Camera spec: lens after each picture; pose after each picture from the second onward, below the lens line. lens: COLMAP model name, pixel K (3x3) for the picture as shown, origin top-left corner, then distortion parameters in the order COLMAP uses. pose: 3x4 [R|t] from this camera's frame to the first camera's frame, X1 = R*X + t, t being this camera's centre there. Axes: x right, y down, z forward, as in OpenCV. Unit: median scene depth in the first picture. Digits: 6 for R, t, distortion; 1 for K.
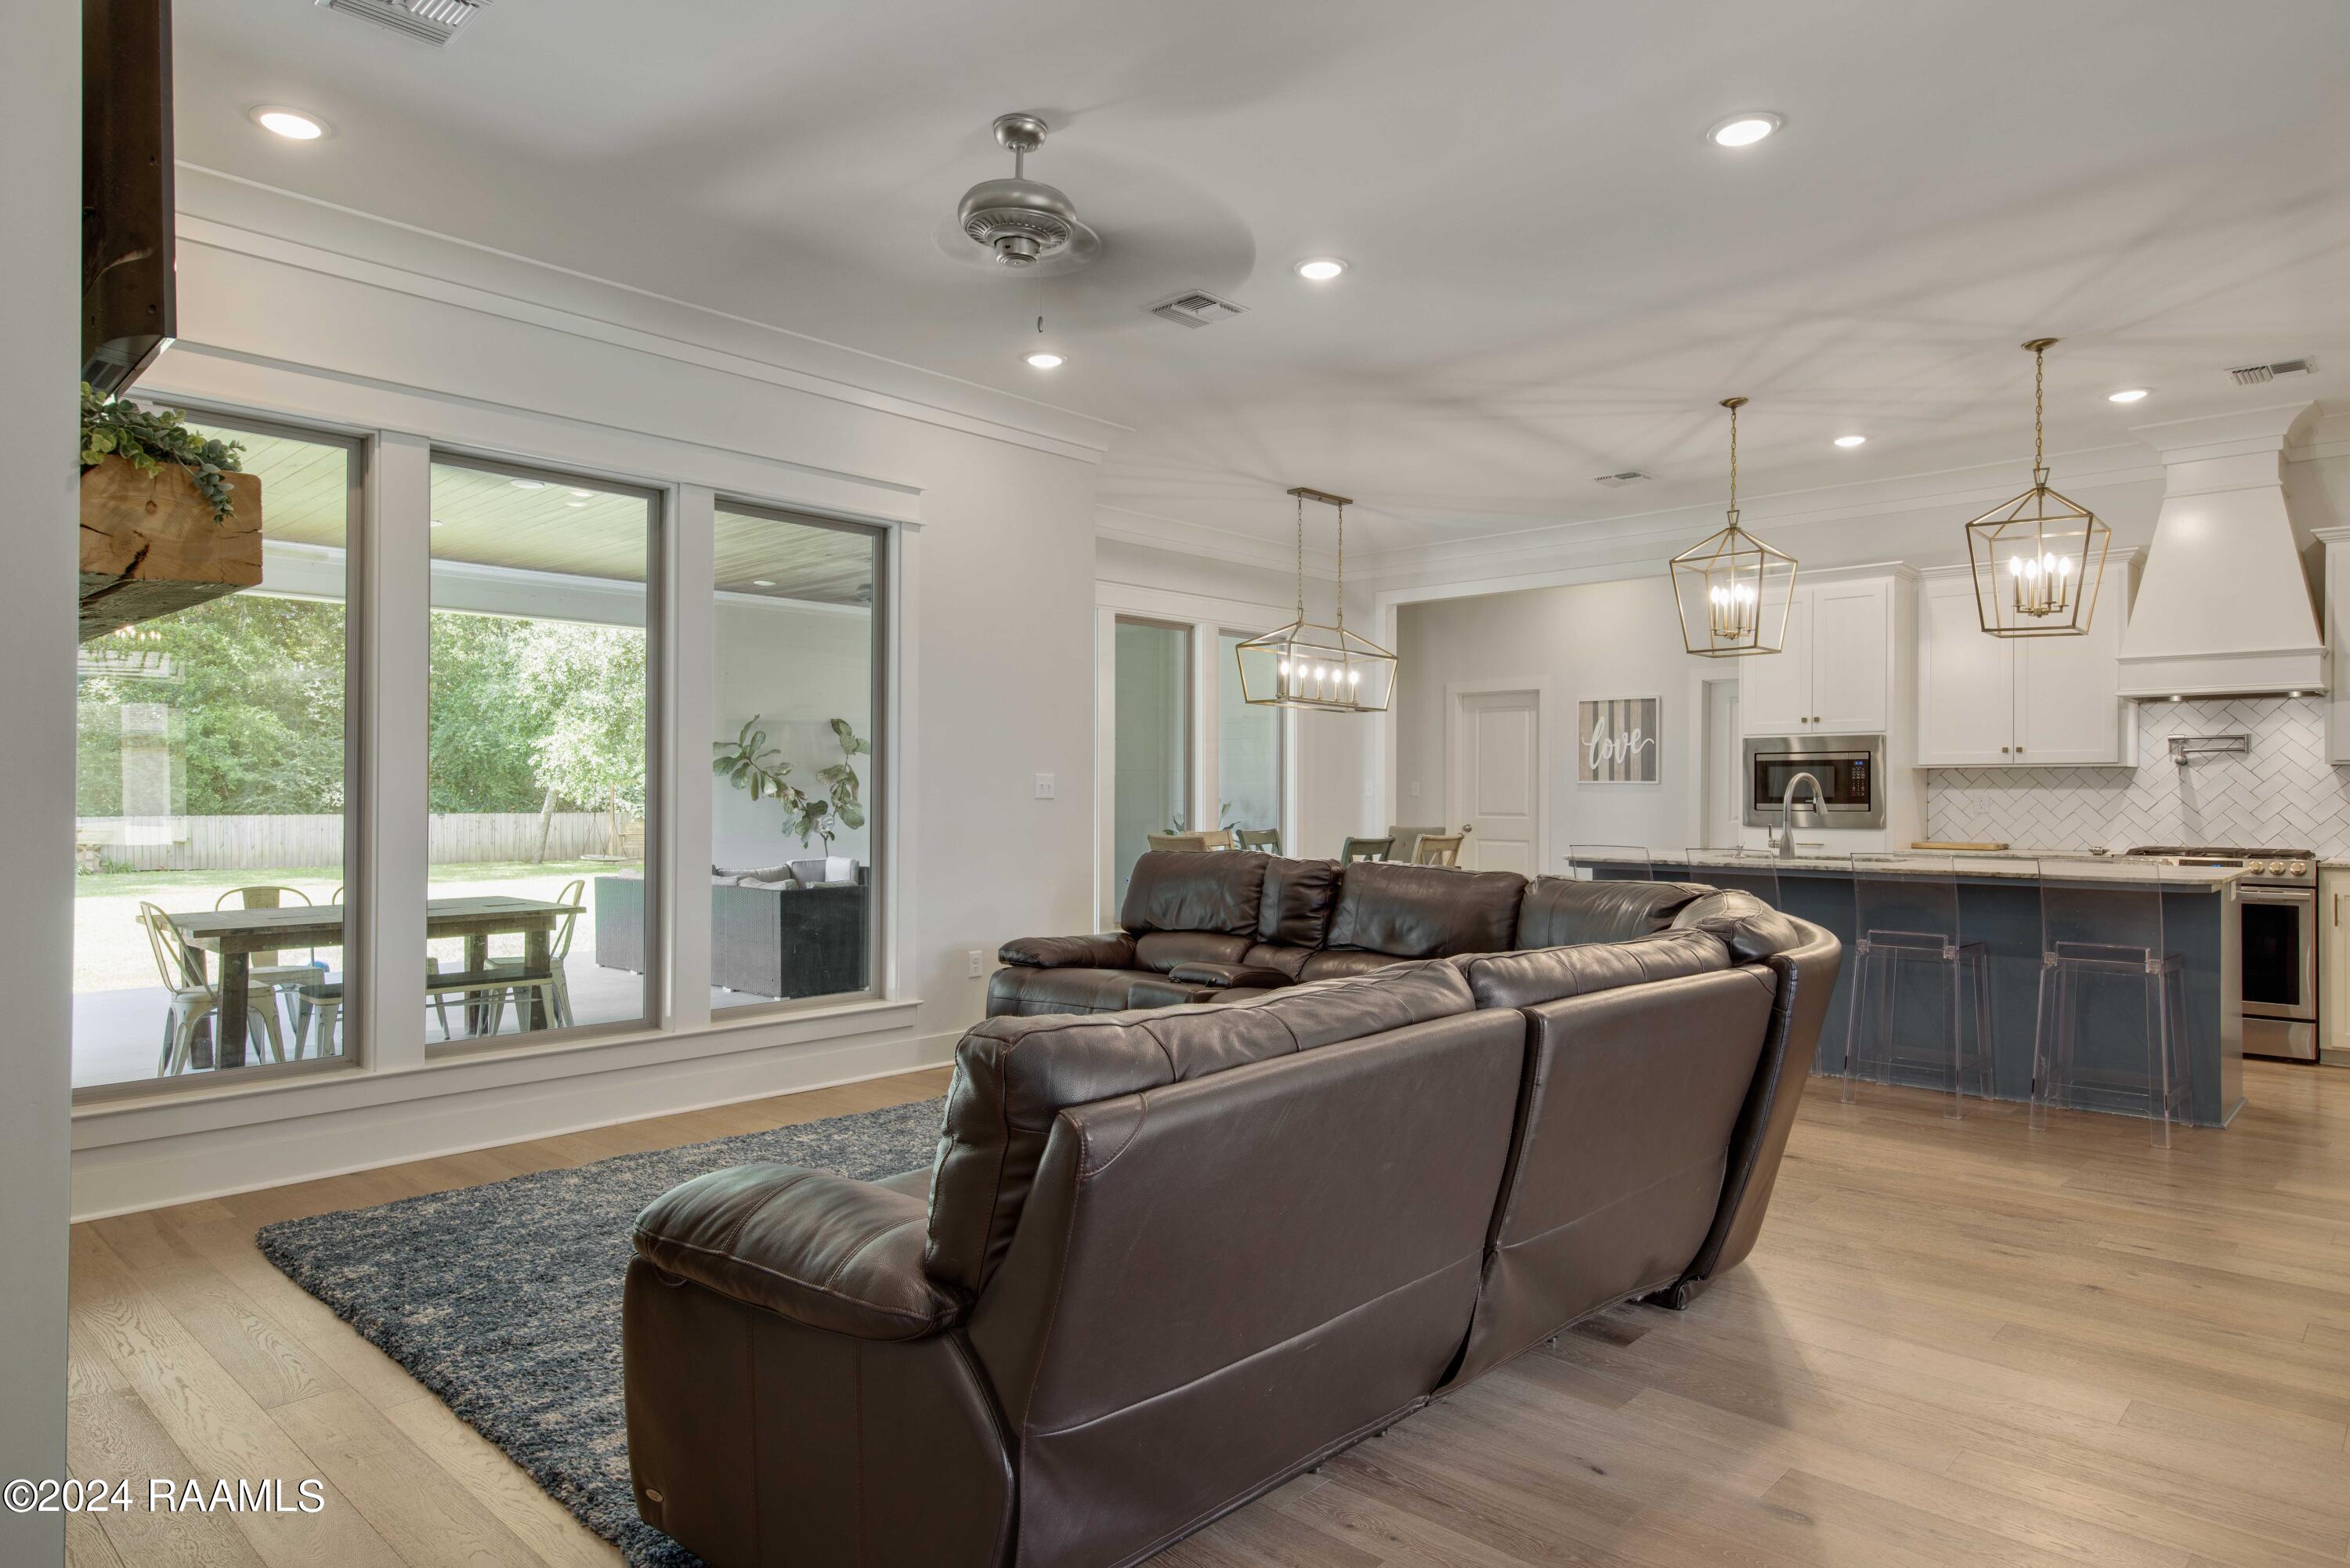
lens RADIAL K [[1389.0, 0, 1175.9], [0, 1389.0, 798.3], [0, 0, 1]] dist [0.007657, 0.000820]
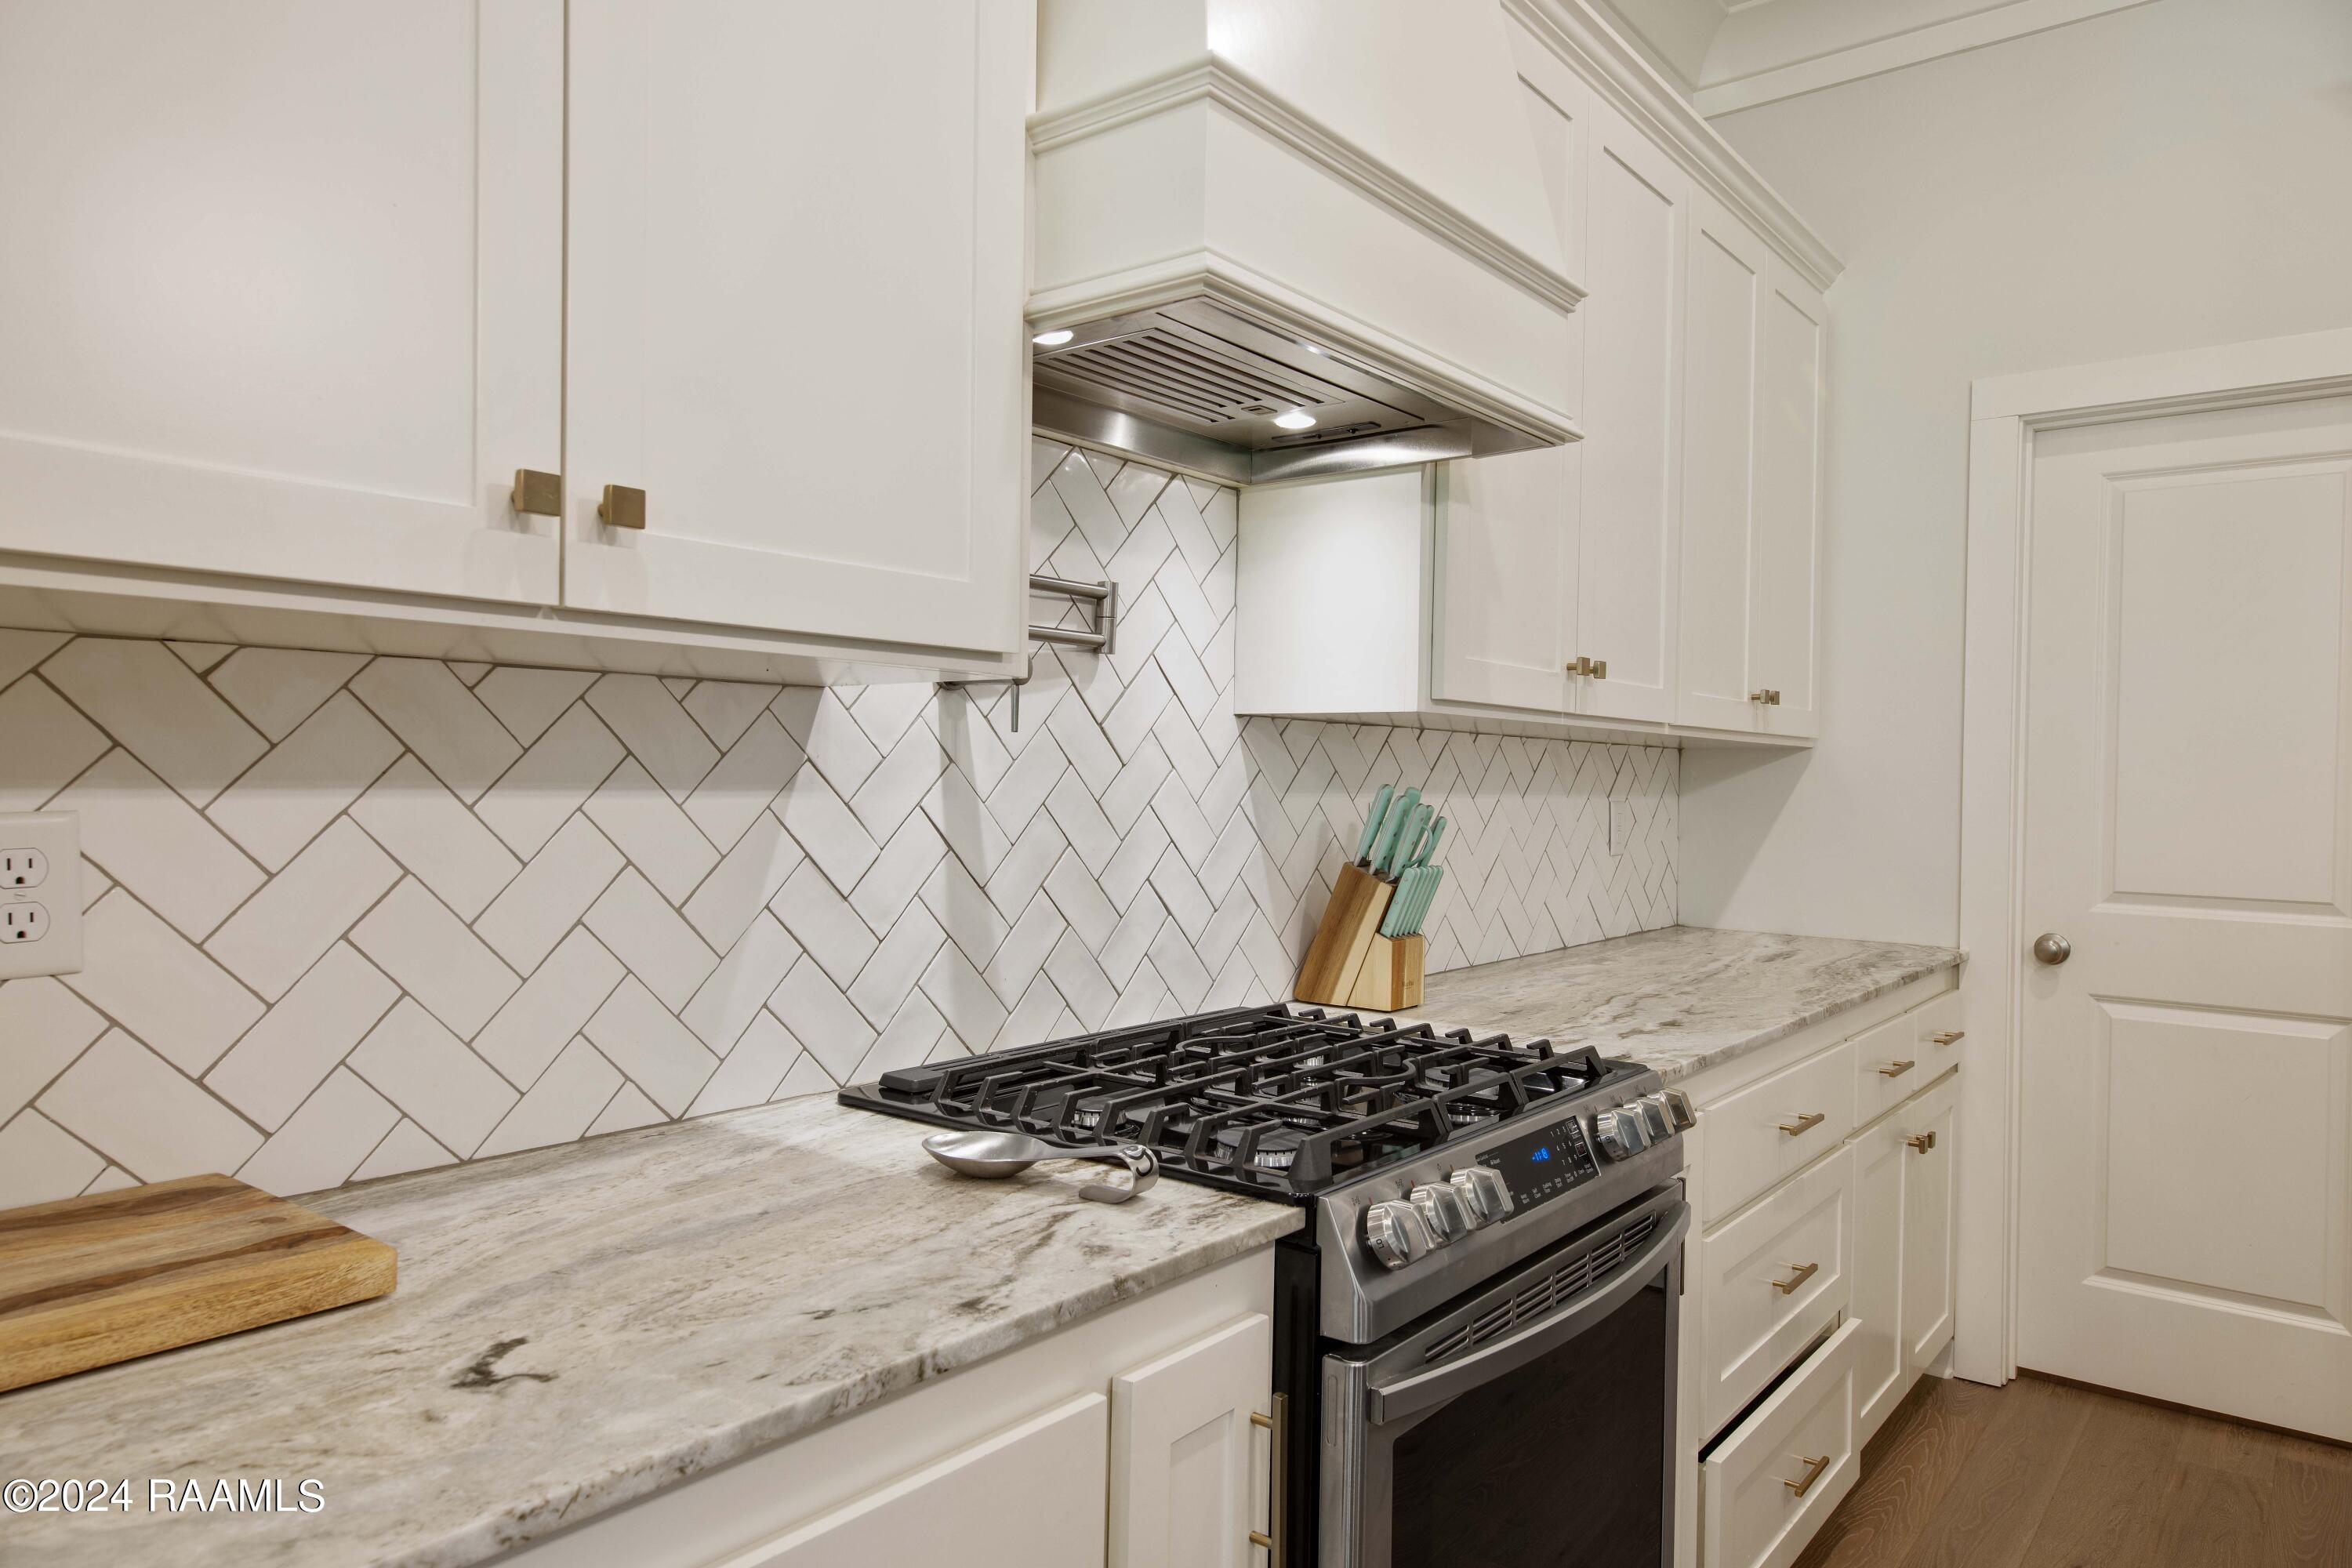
lens RADIAL K [[1550.2, 0, 1171.8], [0, 1550.2, 786.6], [0, 0, 1]] dist [0.006782, 0.000641]
pose [[-0.096945, -0.015588, 0.995168, 0.454239], [-0.020657, 0.999693, 0.013646, -0.011339], [-0.995075, -0.019234, -0.097237, 0.968050]]
